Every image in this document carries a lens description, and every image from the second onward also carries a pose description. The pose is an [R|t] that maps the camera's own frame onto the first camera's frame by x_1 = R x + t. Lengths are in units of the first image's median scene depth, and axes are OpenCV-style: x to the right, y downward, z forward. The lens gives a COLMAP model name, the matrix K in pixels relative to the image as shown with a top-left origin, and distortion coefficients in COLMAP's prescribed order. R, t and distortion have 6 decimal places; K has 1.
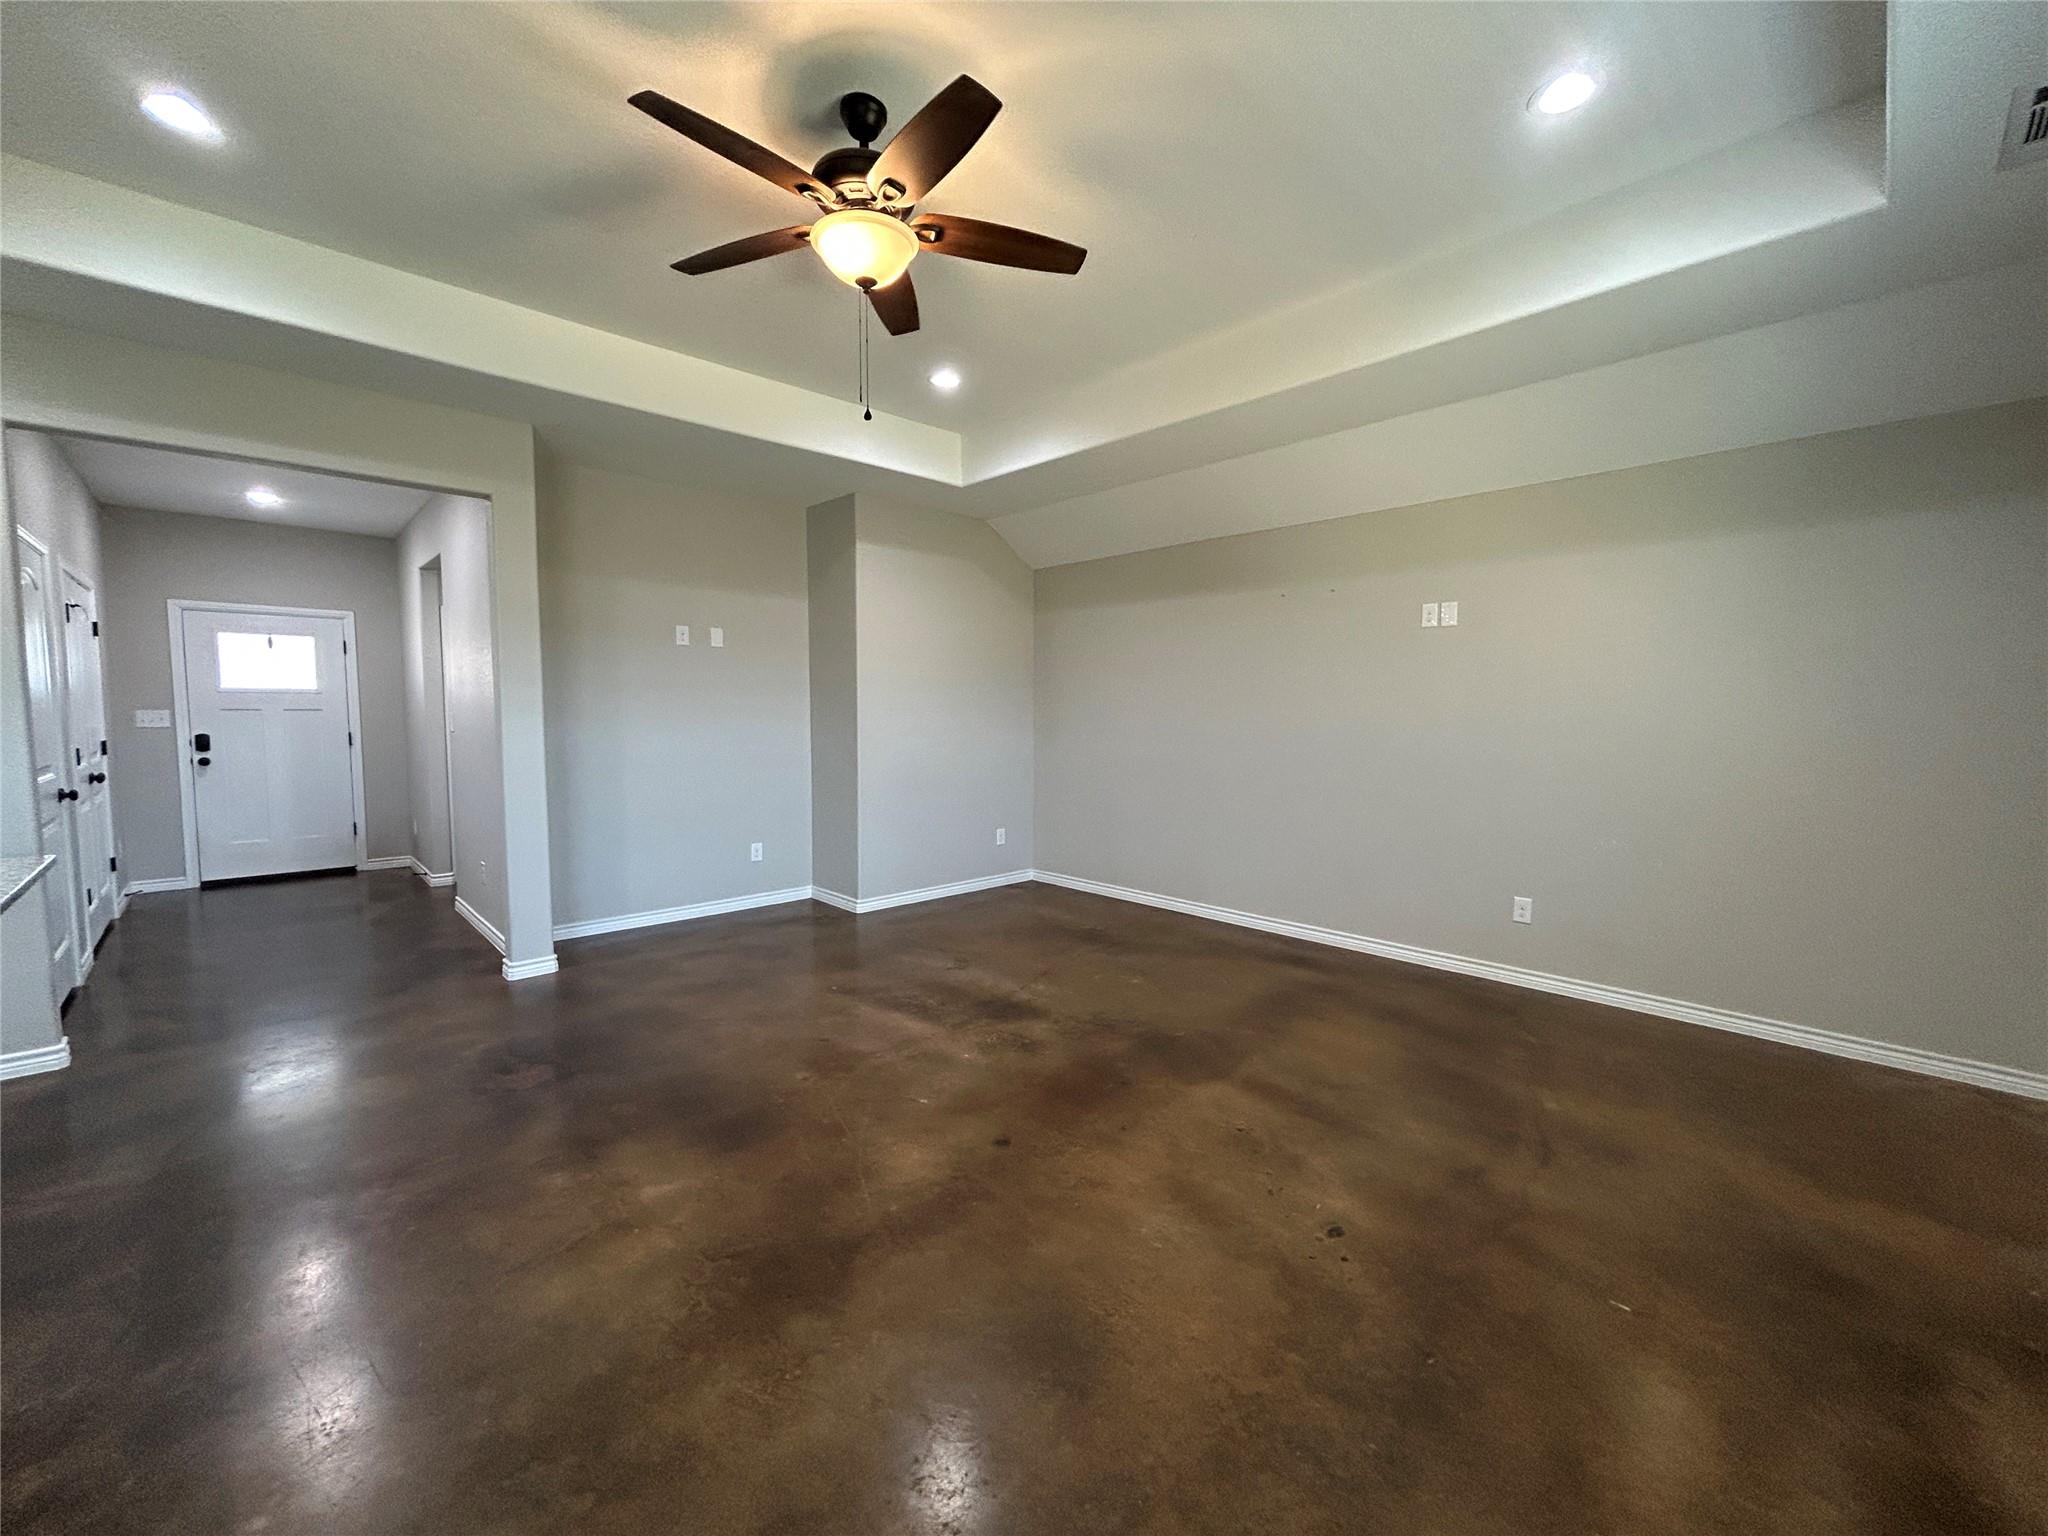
lens RADIAL K [[825.4, 0, 1024.0], [0, 825.4, 768.0], [0, 0, 1]] dist [-0.000518, 0.000258]
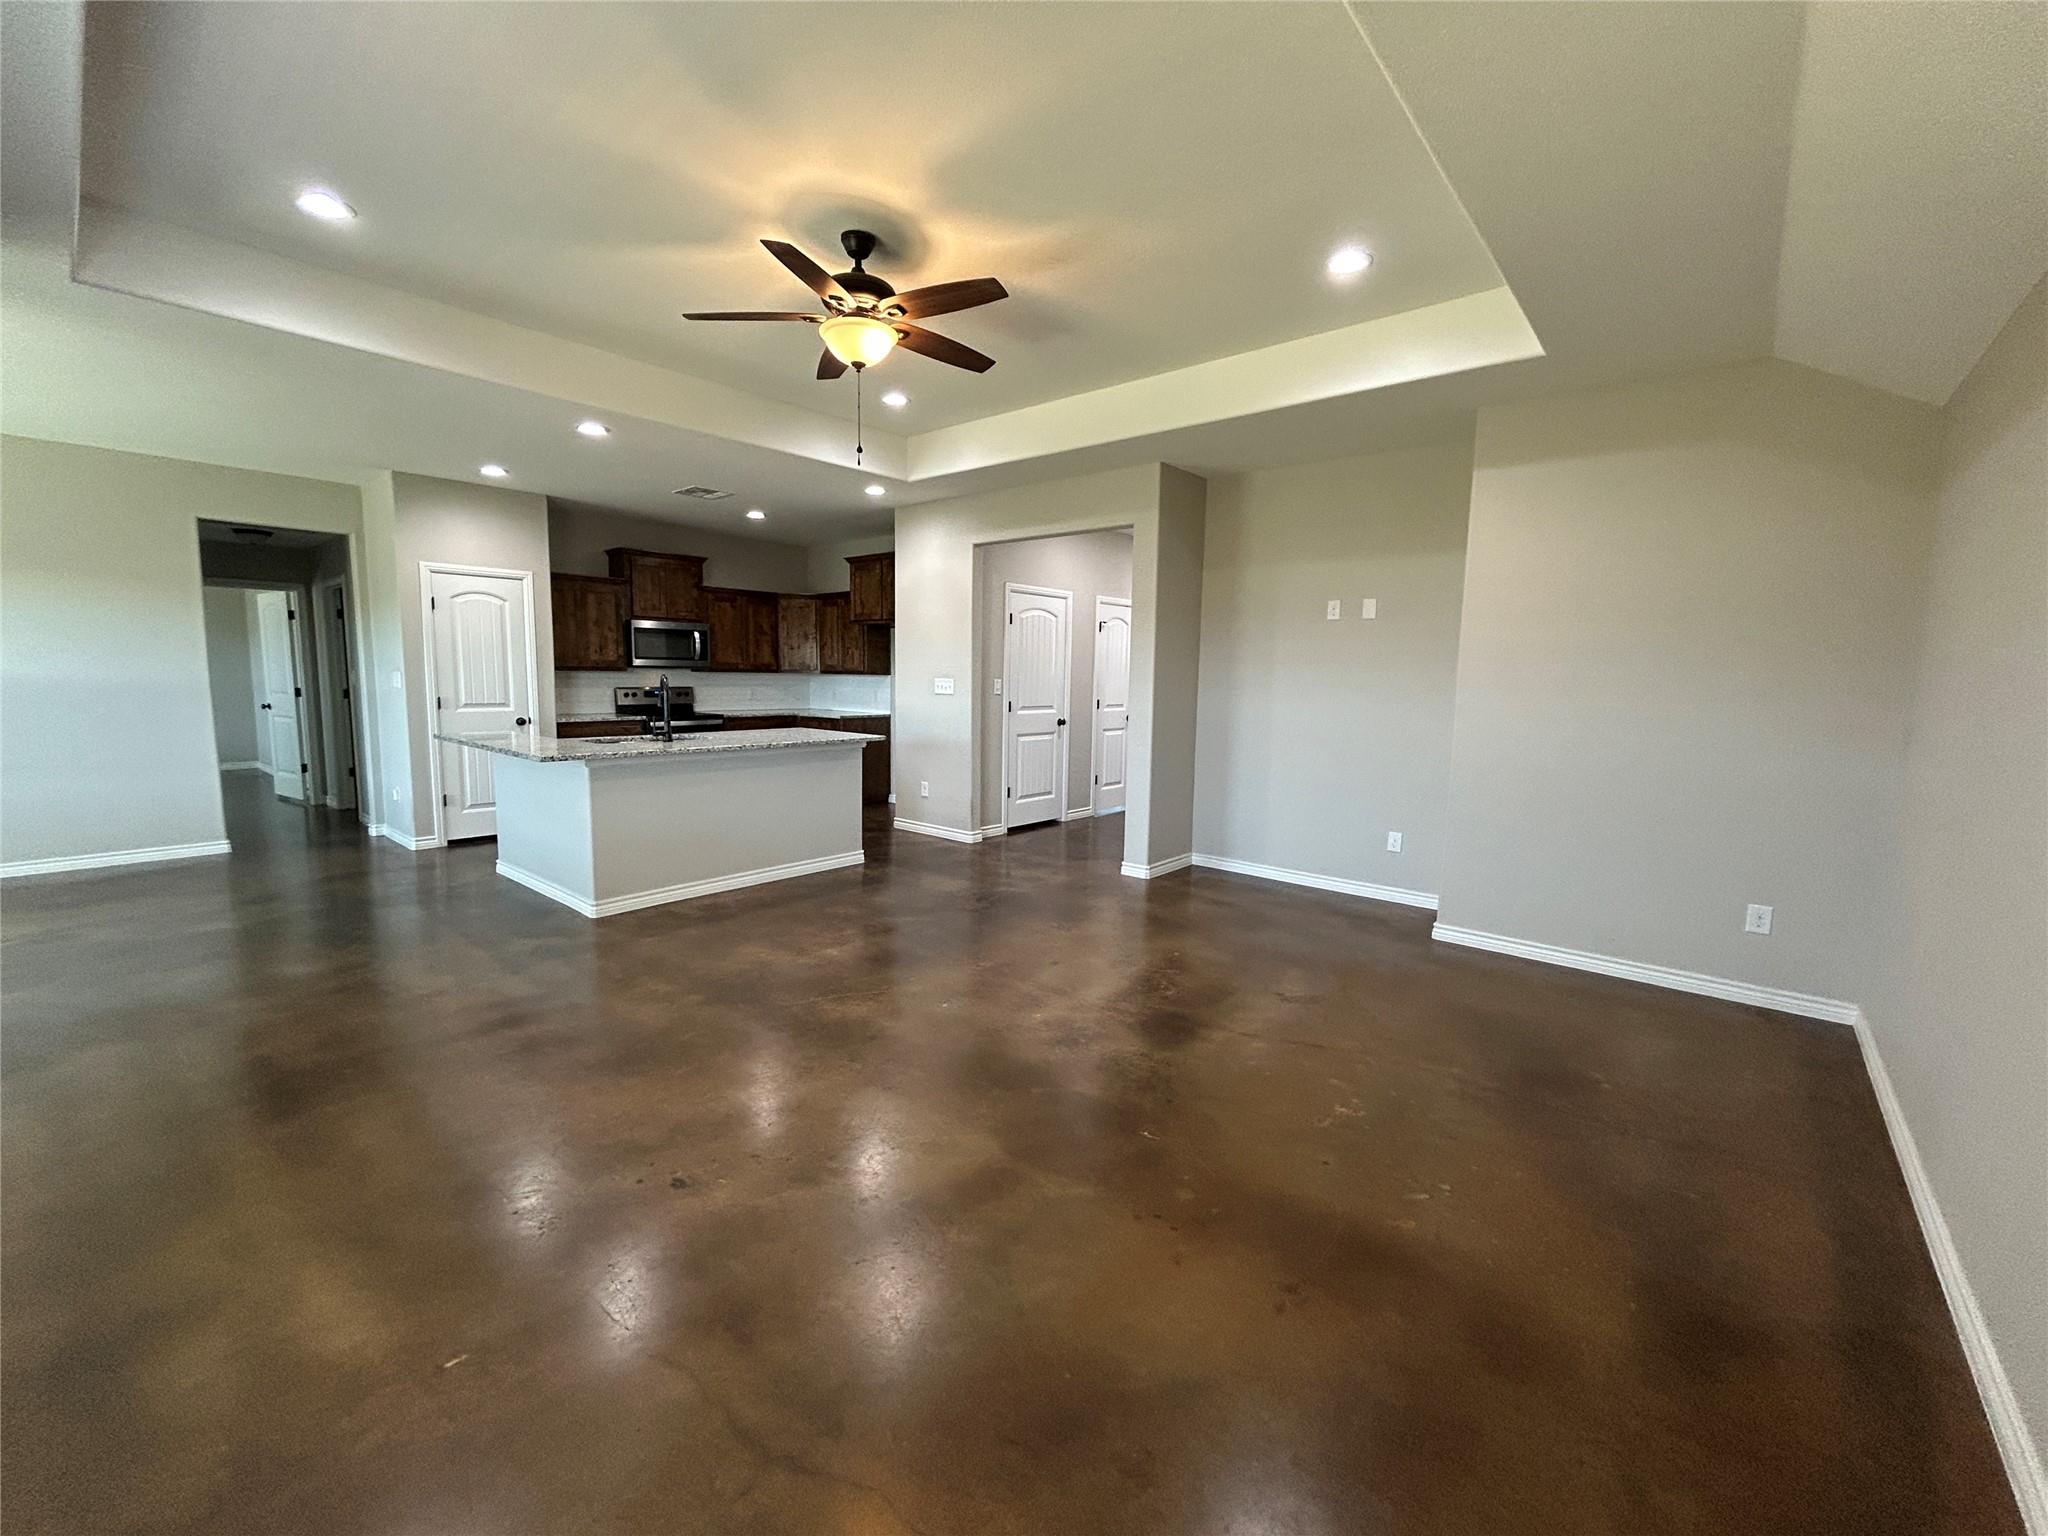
lens RADIAL K [[828.1, 0, 1024.0], [0, 828.1, 768.0], [0, 0, 1]] dist [-0.004081, -0.000101]
pose [[0.100198, 0.113236, -0.988503, 0.675150], [-0.089439, 0.990506, 0.104400, -0.048138], [0.990939, 0.077950, 0.109374, 0.621473]]
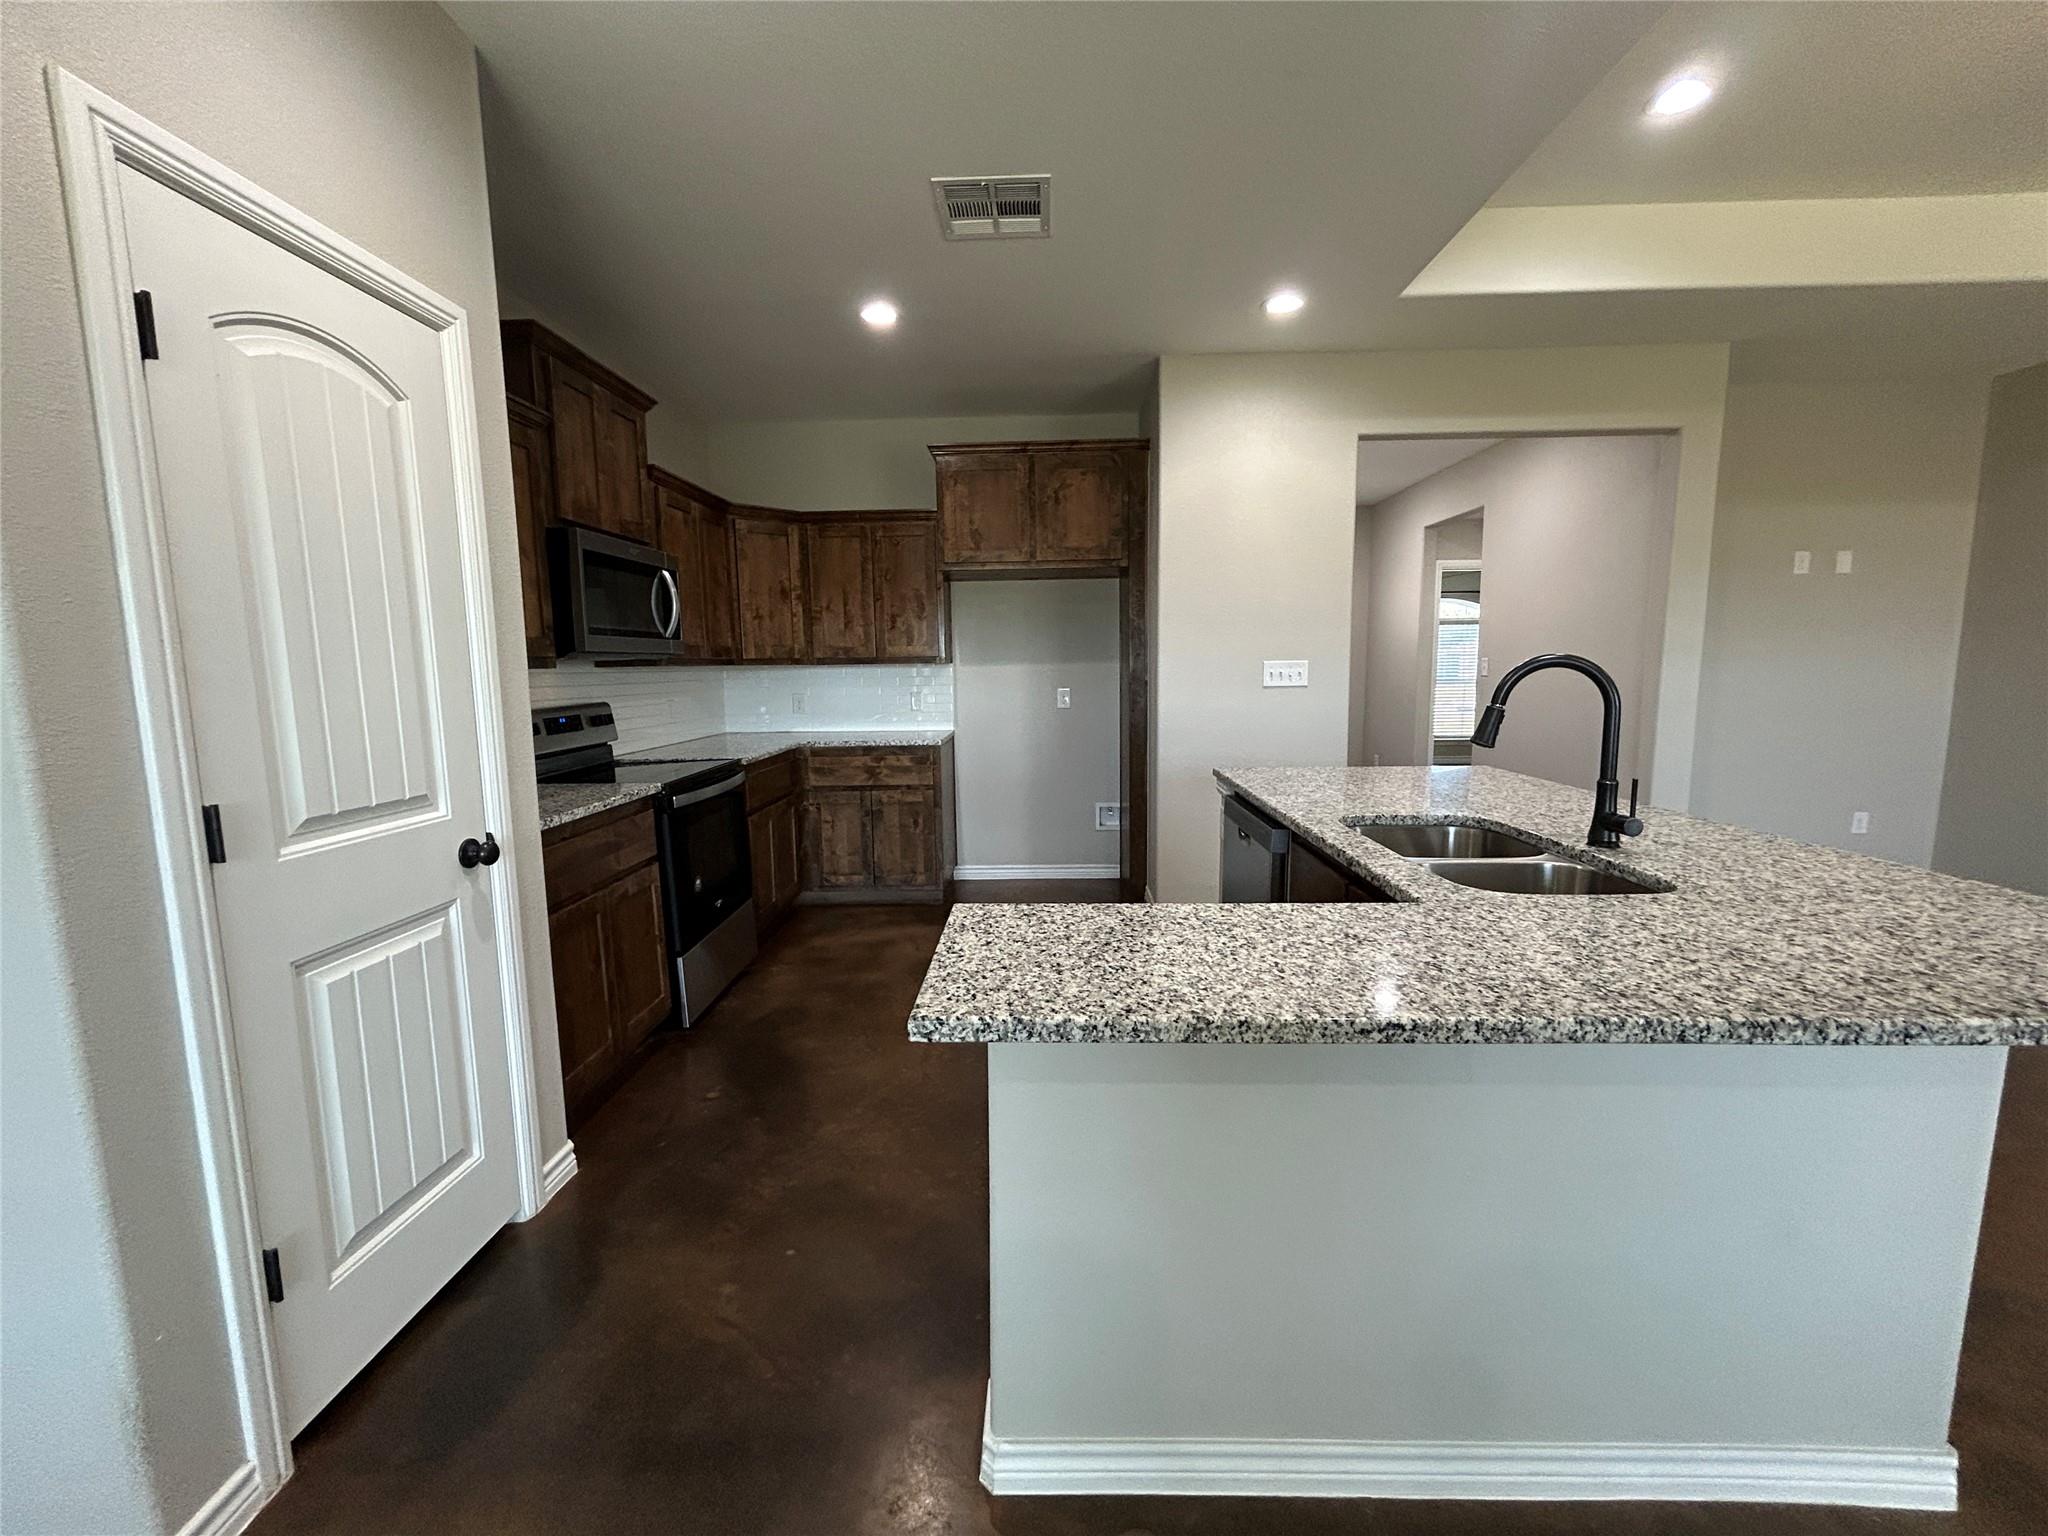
lens RADIAL K [[825.4, 0, 1024.0], [0, 825.4, 768.0], [0, 0, 1]] dist [-0.000518, 0.000258]
pose [[0.702224, 0.077473, -0.707728, -0.421828], [-0.037332, 0.996701, 0.072065, 0.023749], [0.710976, -0.024185, 0.702800, -0.217243]]
